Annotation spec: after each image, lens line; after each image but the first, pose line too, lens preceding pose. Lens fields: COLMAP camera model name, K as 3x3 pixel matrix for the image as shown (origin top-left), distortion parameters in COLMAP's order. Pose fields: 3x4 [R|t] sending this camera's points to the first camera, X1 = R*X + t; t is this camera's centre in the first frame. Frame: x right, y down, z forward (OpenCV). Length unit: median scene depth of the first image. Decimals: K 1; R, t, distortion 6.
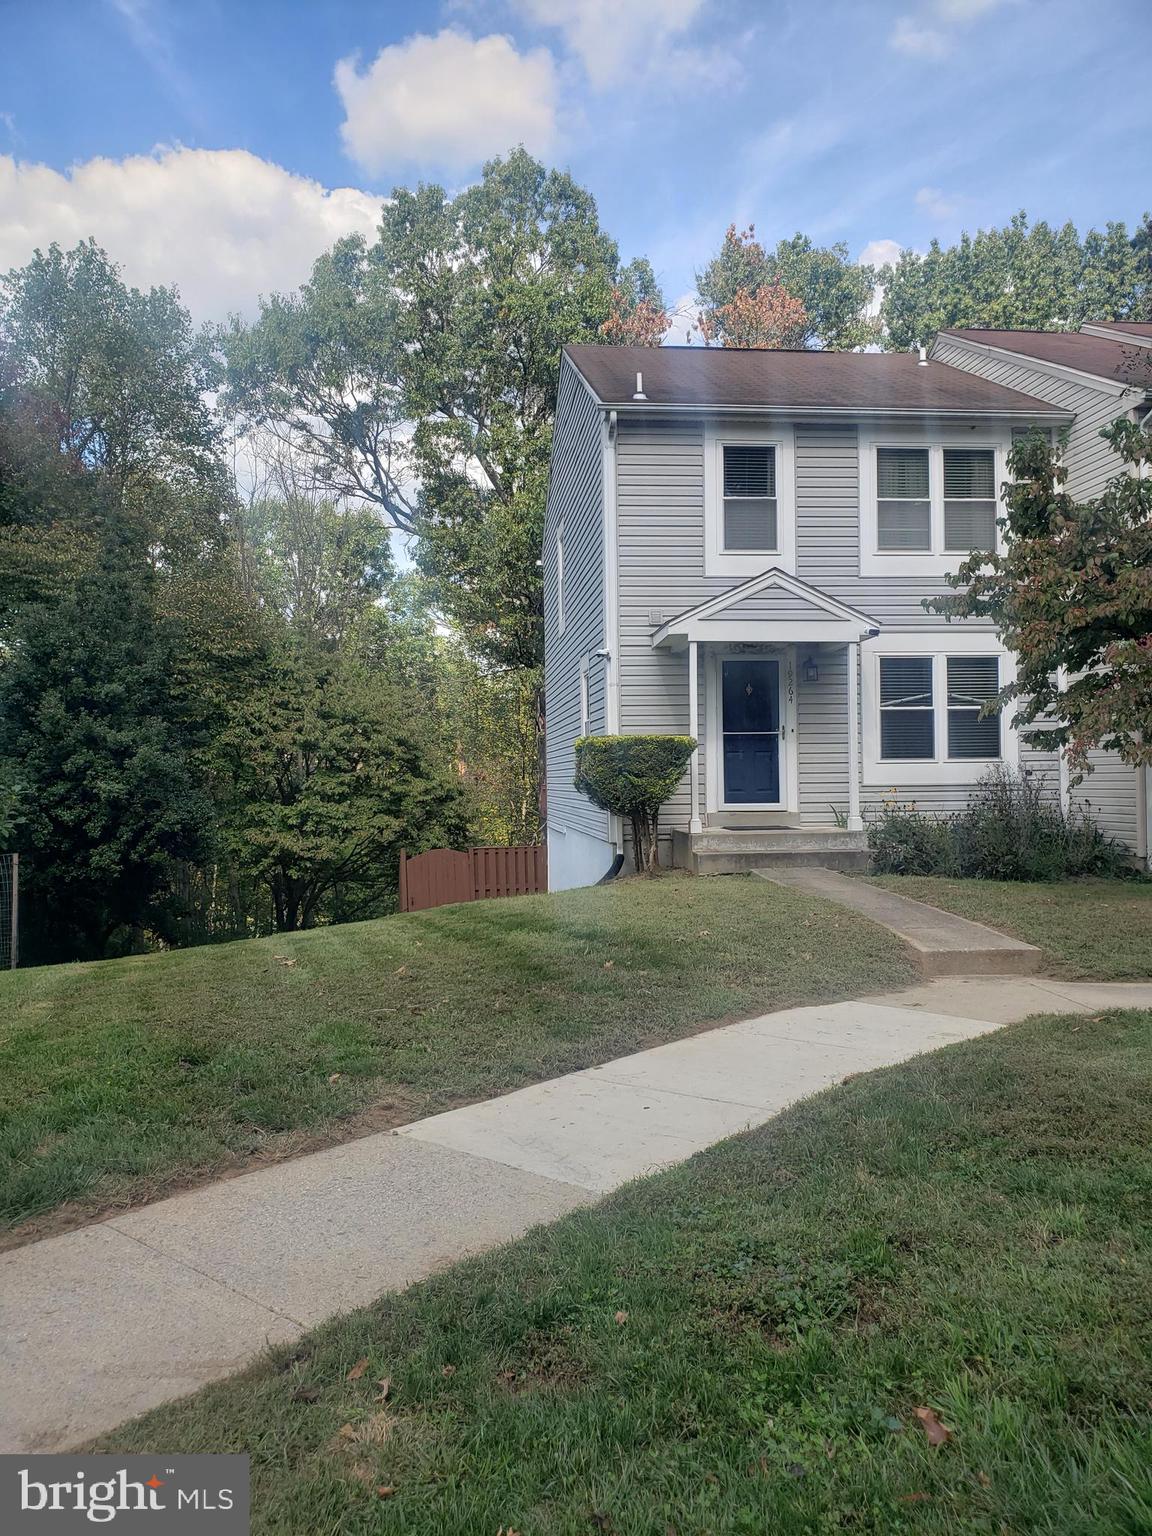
lens RADIAL K [[1223.8, 0, 565.8], [0, 1223.8, 776.5], [0, 0, 1]] dist [0.139149, -0.425440]
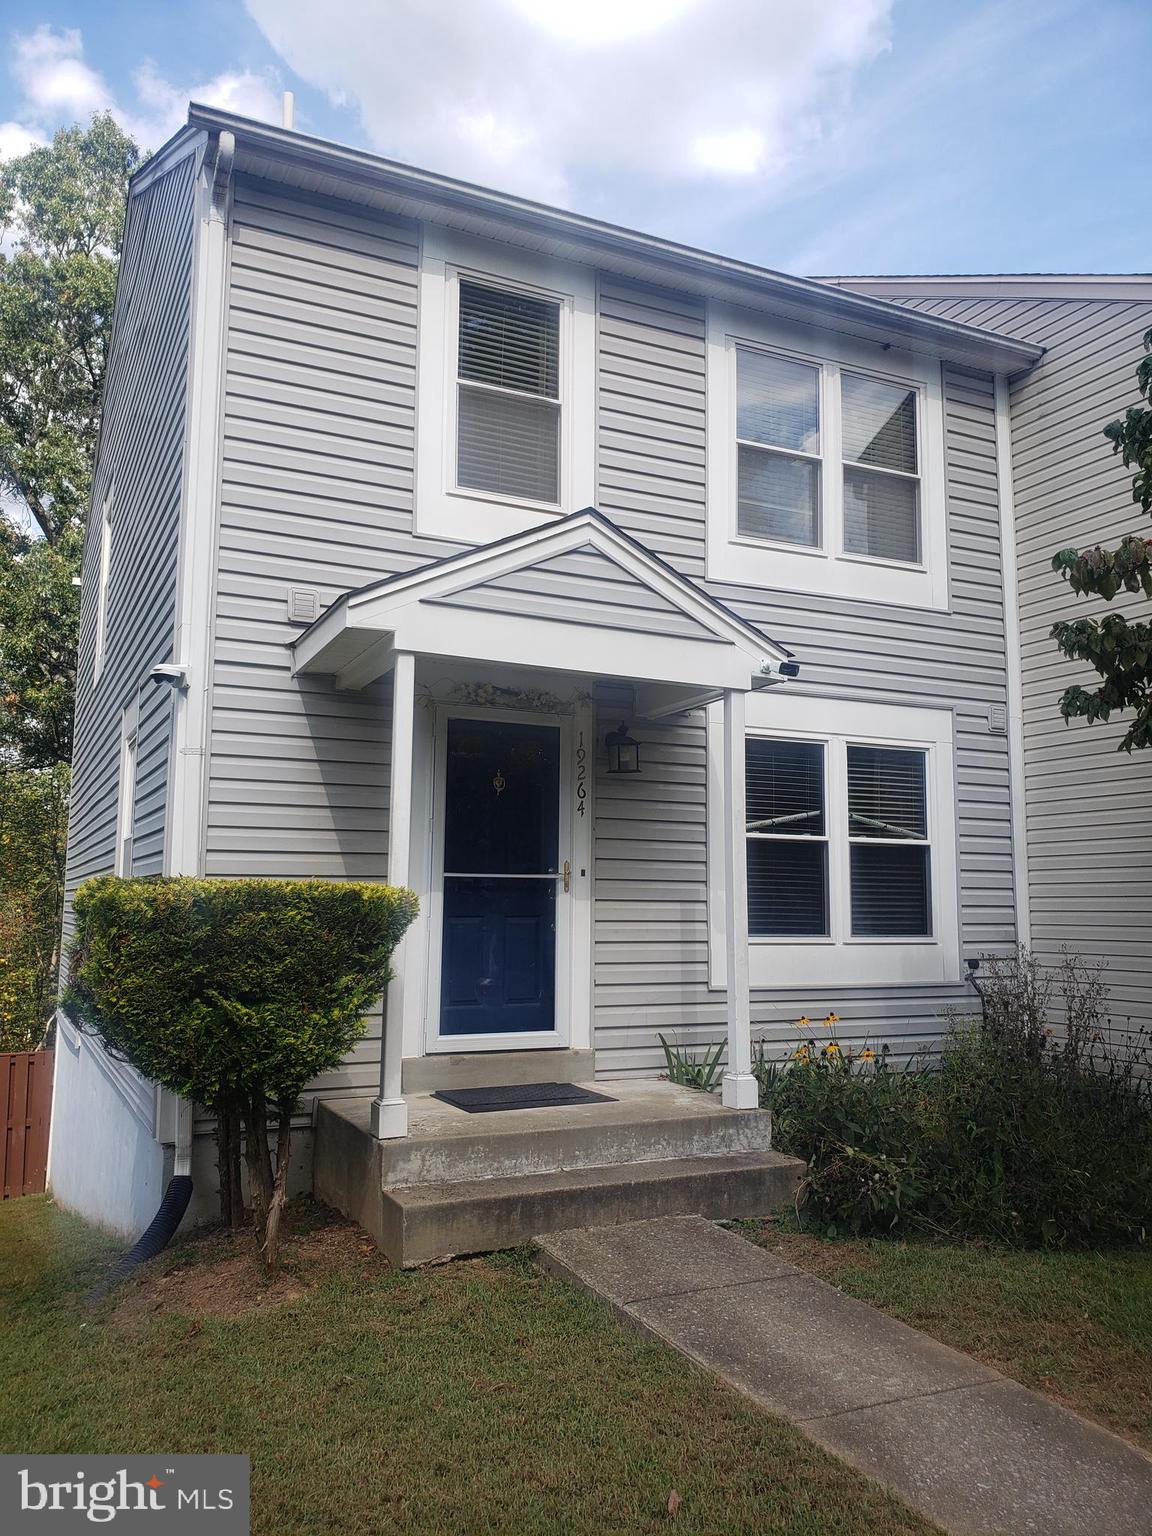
lens RADIAL K [[1226.6, 0, 599.7], [0, 1226.6, 755.2], [0, 0, 1]] dist [0.017264, -0.013564]
pose [[0.934692, 0.063640, 0.349715, 0.022038], [-0.020945, 0.991994, -0.124539, -0.024049], [-0.354841, 0.109081, 0.928542, 0.551534]]
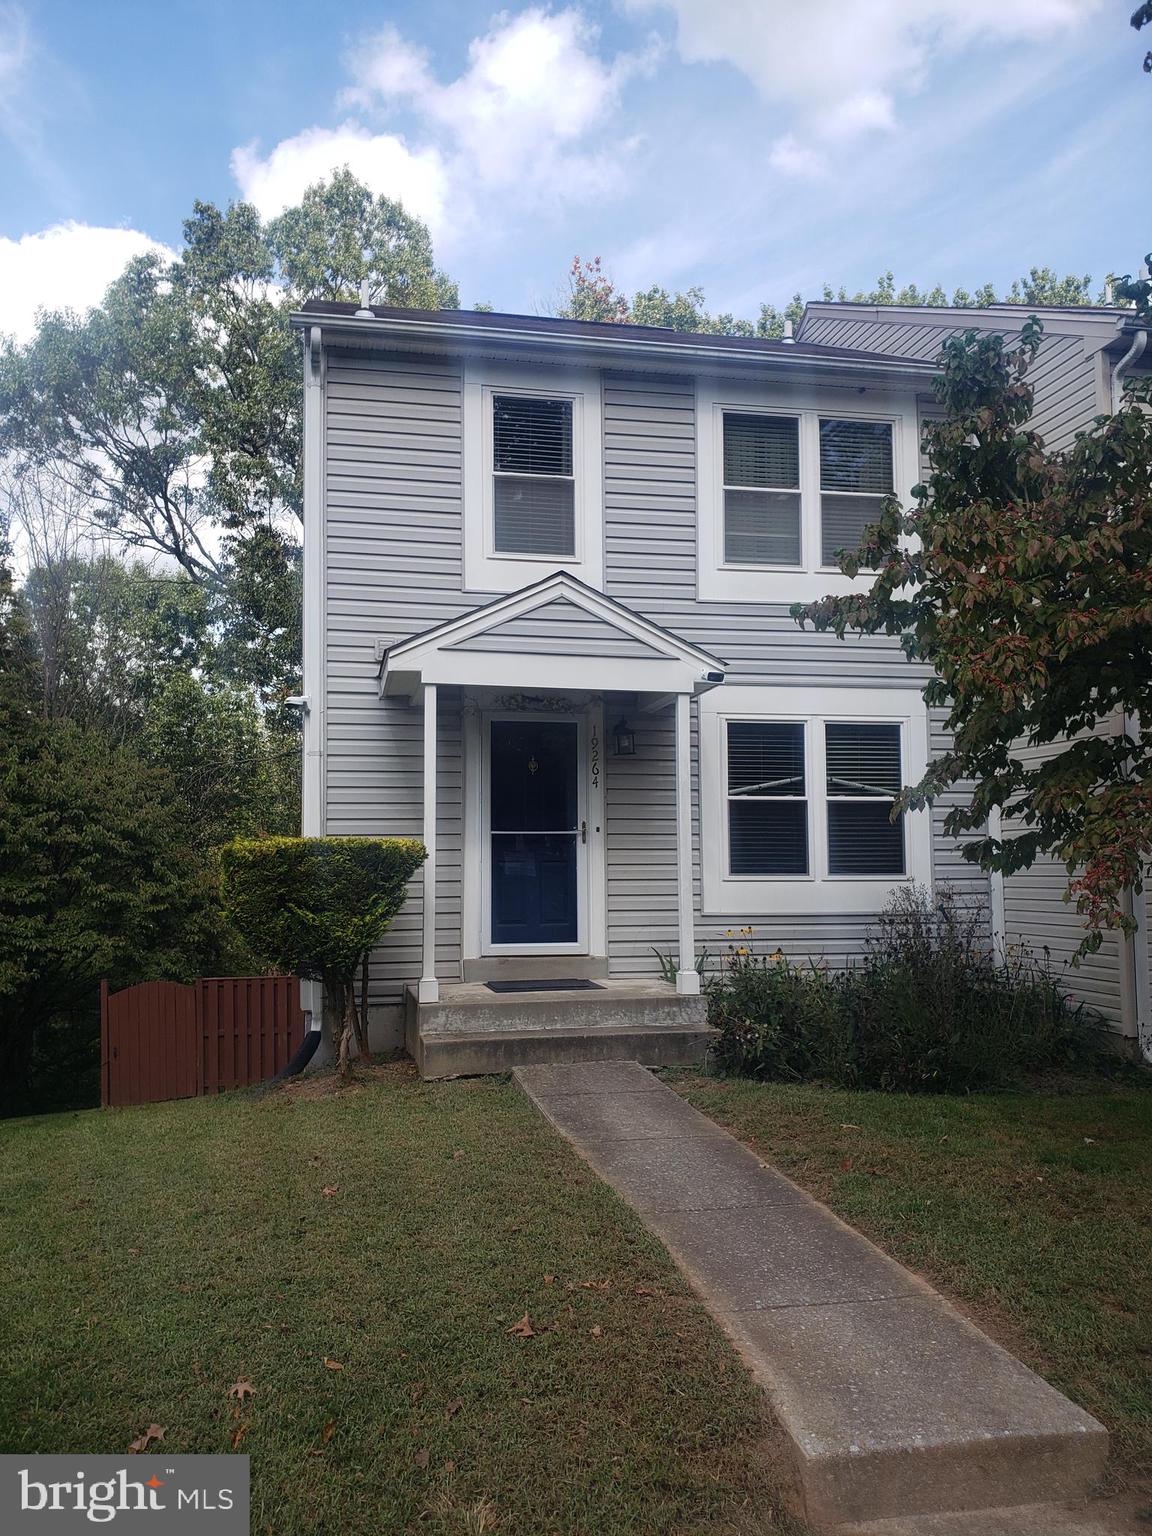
lens RADIAL K [[1223.8, 0, 565.8], [0, 1223.8, 776.5], [0, 0, 1]] dist [0.139149, -0.425440]
pose [[0.994452, 0.014479, 0.104186, 0.099859], [-0.007004, 0.997398, -0.071753, -0.018970], [-0.104954, 0.070625, 0.991966, 0.357606]]
